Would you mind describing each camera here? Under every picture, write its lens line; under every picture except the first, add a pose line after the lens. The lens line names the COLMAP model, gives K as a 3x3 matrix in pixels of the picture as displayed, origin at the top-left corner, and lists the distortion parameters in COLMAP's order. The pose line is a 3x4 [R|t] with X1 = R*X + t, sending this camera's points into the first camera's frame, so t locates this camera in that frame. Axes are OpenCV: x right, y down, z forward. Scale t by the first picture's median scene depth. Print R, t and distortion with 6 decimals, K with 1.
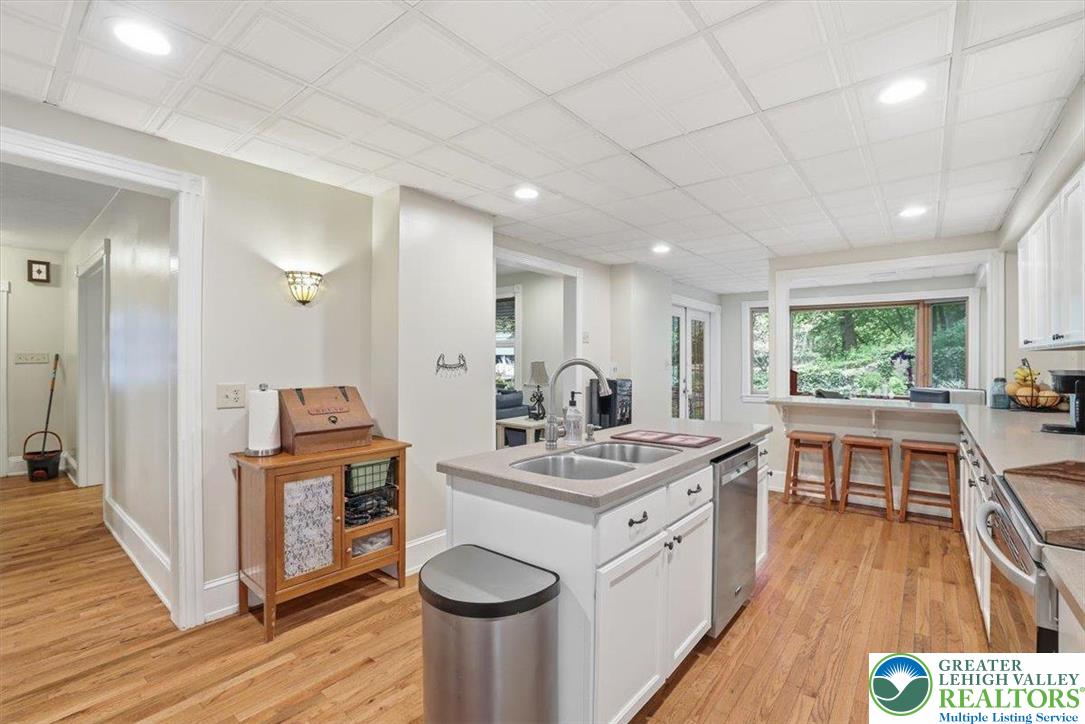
lens RADIAL K [[482.0, 0, 542.5], [0, 482.0, 362.0], [0, 0, 1]] dist [-0.082209, 0.021755]
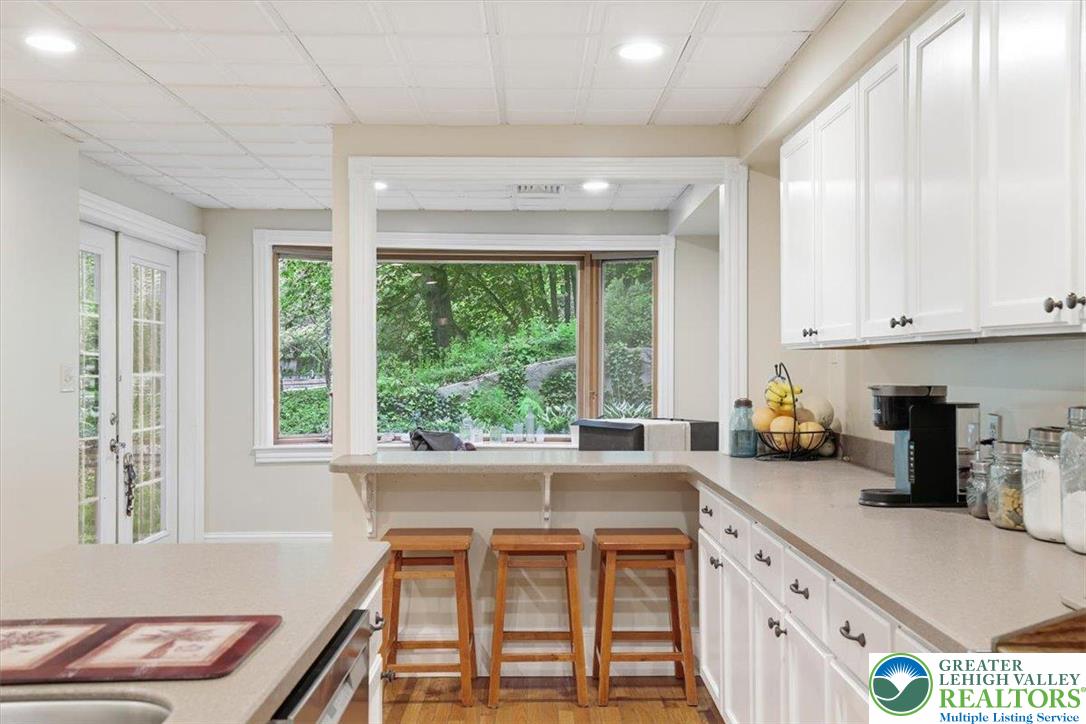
lens RADIAL K [[1051.1, 0, 535.0], [0, 1051.1, 369.0], [0, 0, 1]] dist [0.055974, 0.010509]
pose [[0.778344, -0.001796, 0.627835, 0.032960], [0.002221, 0.999998, 0.000107, -0.001800], [-0.627834, 0.001311, 0.778346, 0.171932]]
